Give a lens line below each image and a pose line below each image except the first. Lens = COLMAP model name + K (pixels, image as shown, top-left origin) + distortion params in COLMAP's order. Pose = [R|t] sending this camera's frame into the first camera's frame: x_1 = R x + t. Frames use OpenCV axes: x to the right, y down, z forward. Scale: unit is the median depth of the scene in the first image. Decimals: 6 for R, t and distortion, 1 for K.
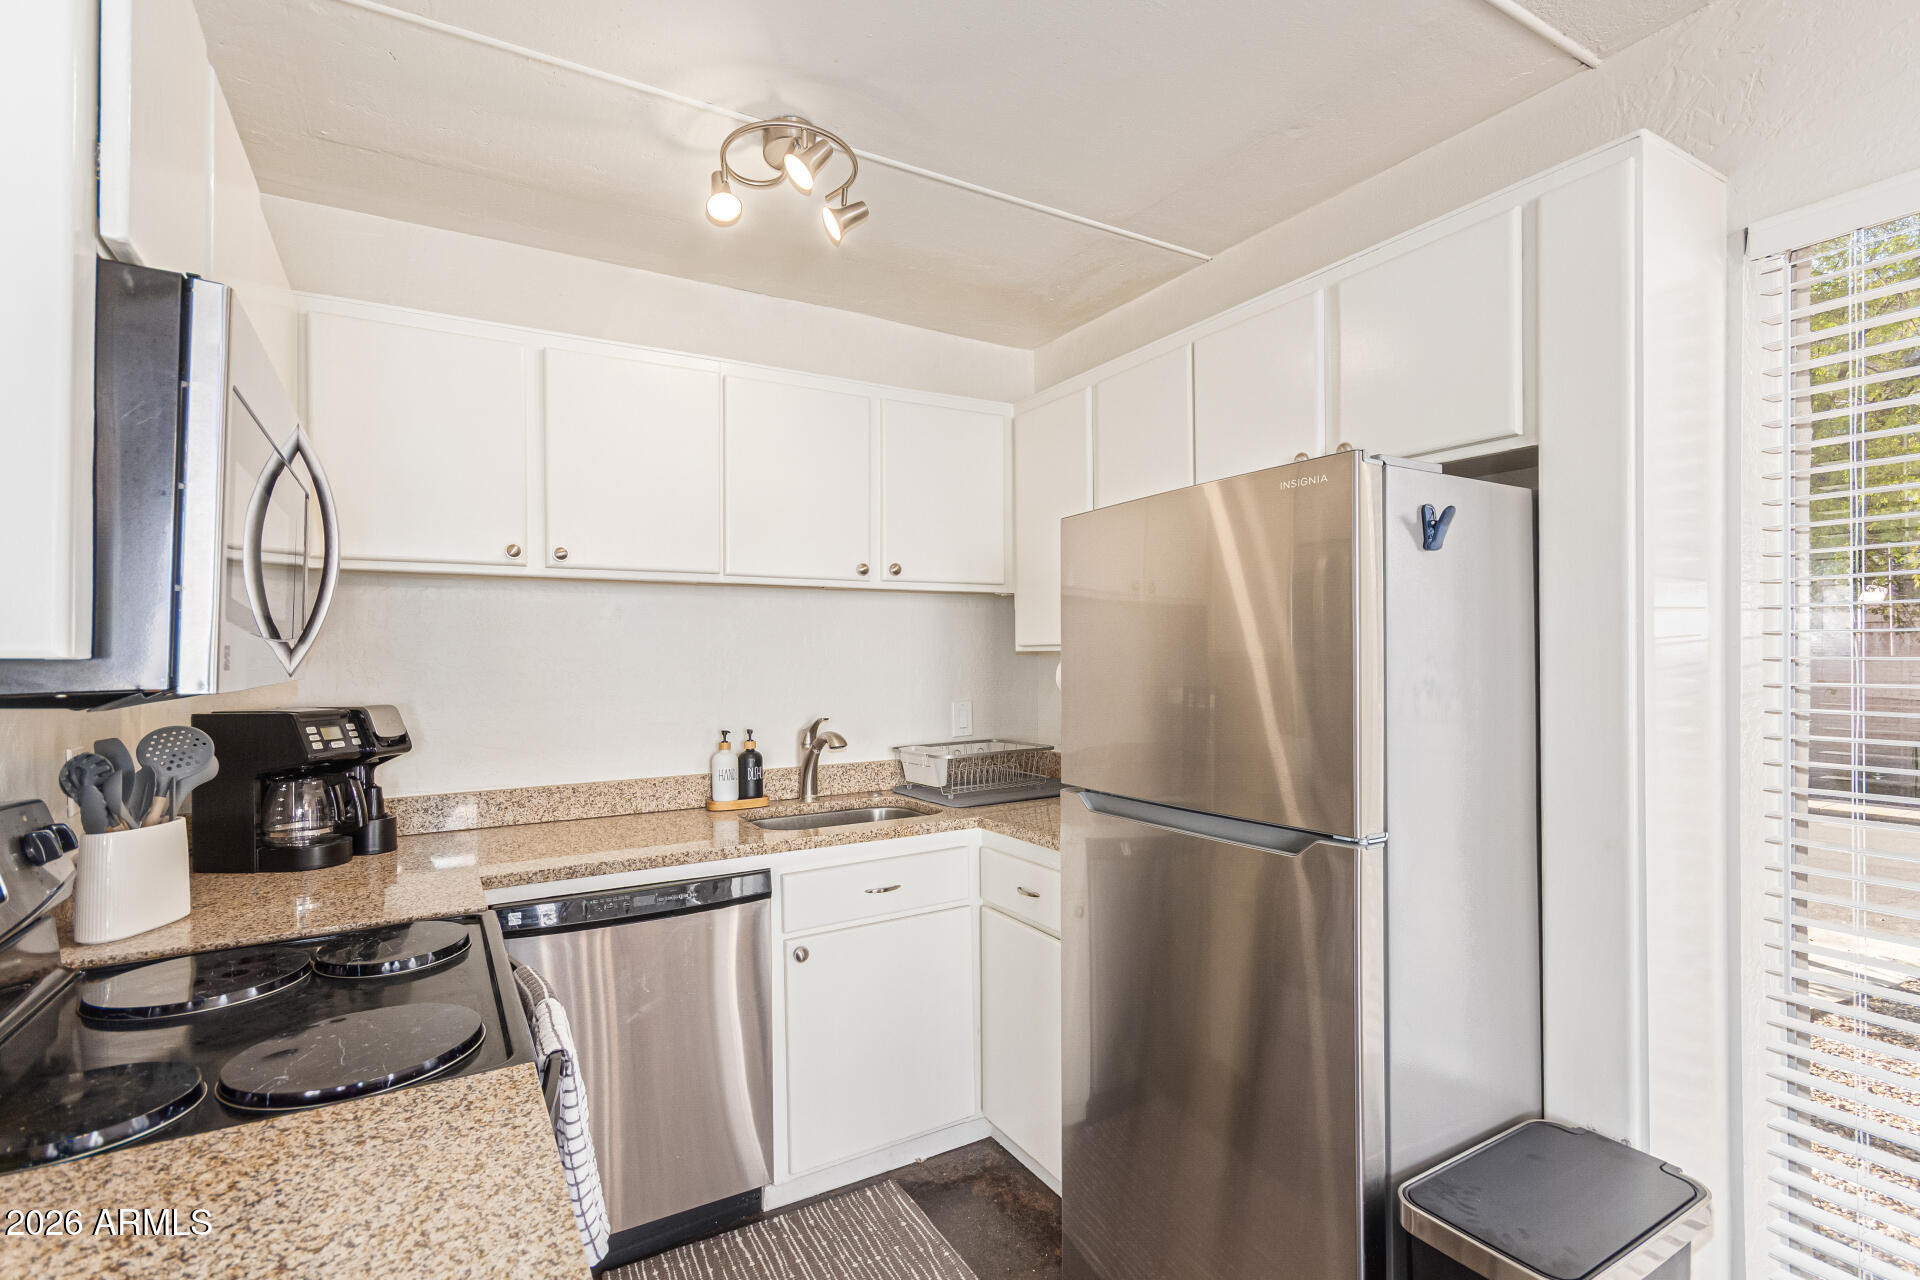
lens RADIAL K [[919.2, 0, 961.7], [0, 919.2, 649.9], [0, 0, 1]] dist [0.021929, -0.000118]
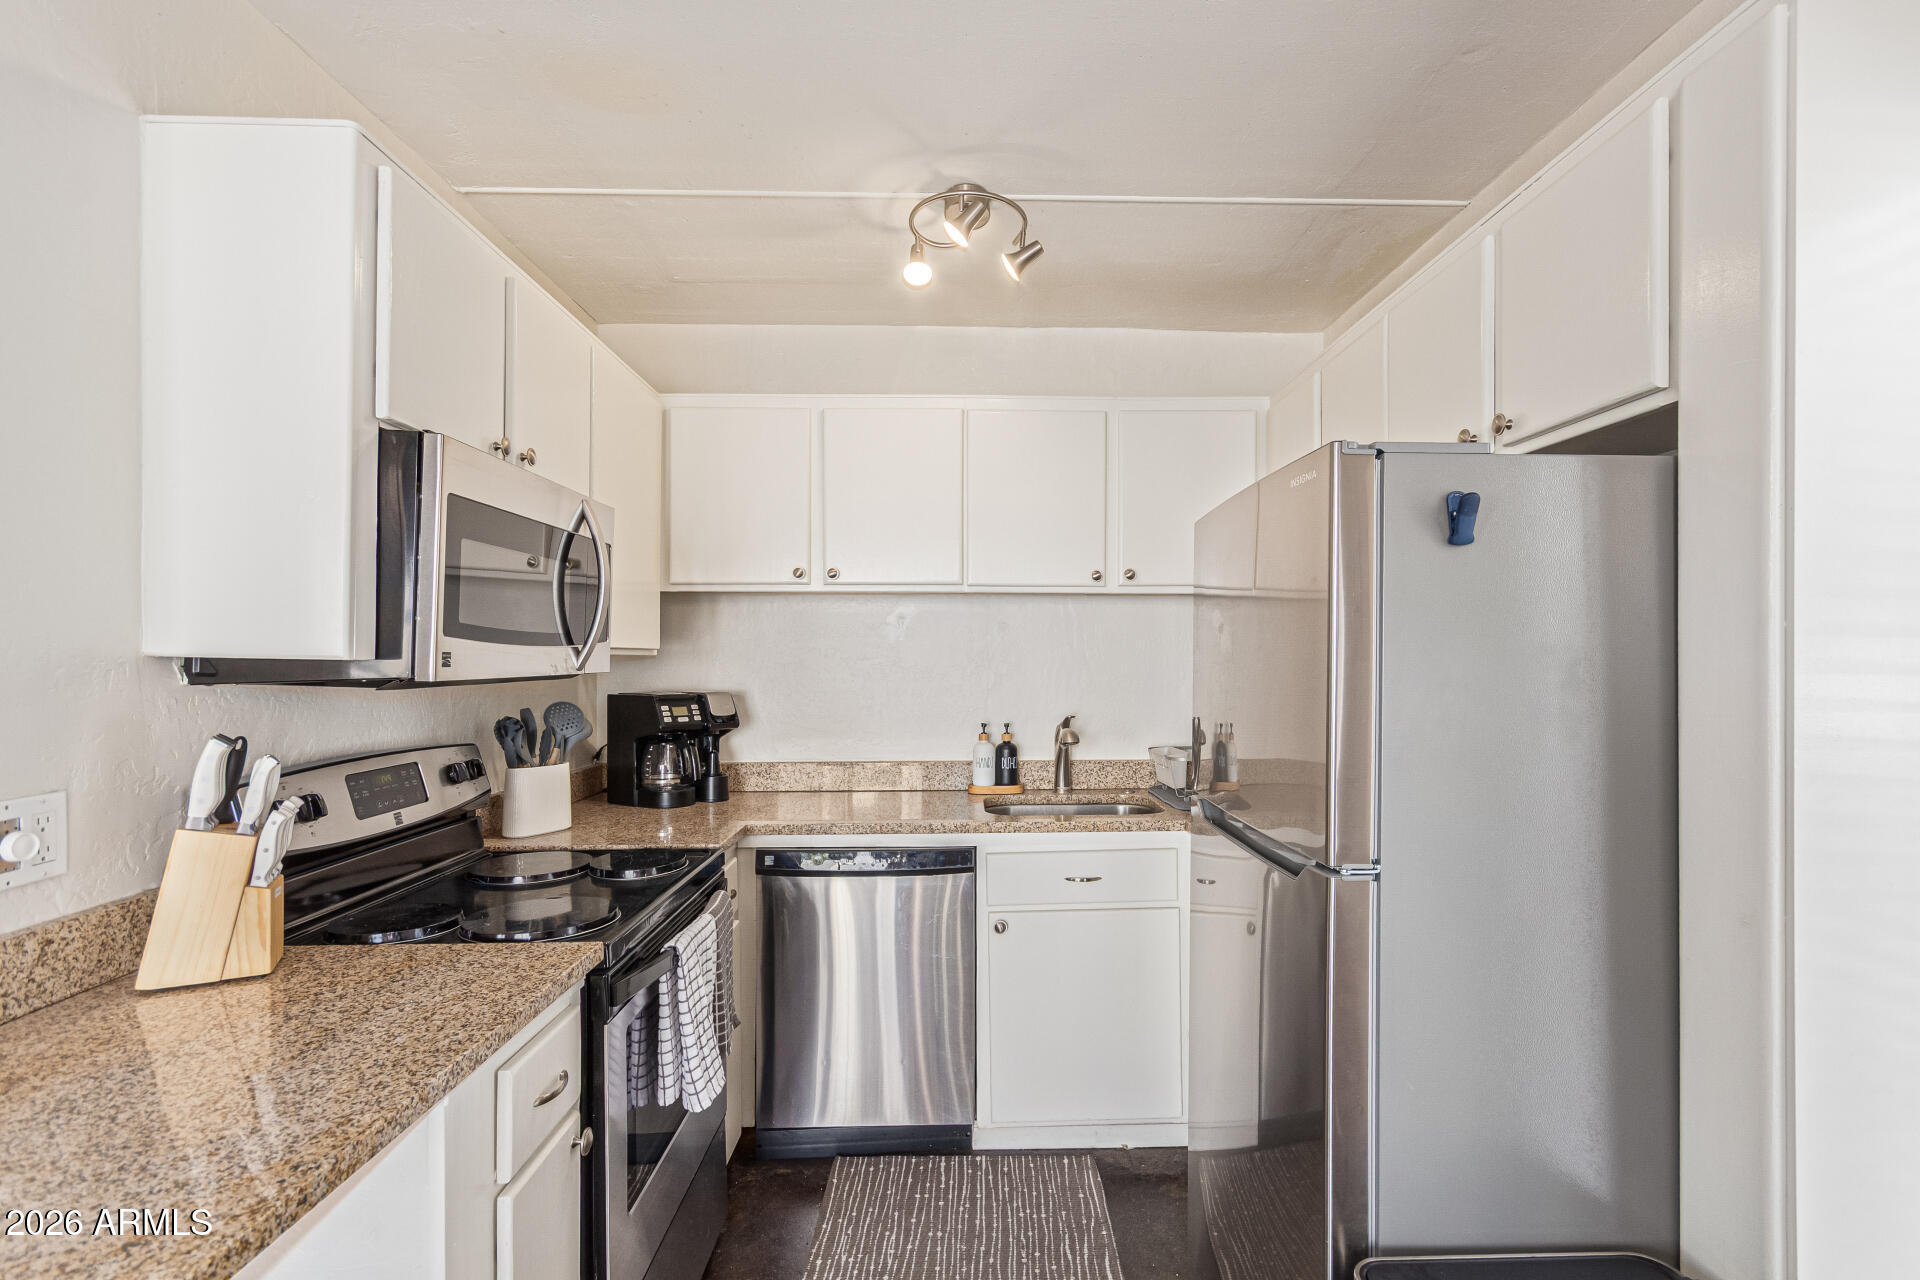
lens RADIAL K [[921.9, 0, 967.5], [0, 921.9, 647.6], [0, 0, 1]] dist [0.020646, 0.009483]
pose [[0.872453, 0.004099, -0.488681, 0.347729], [-0.003815, 0.999991, 0.001577, -0.007841], [0.488684, 0.000488, 0.872461, 0.009918]]
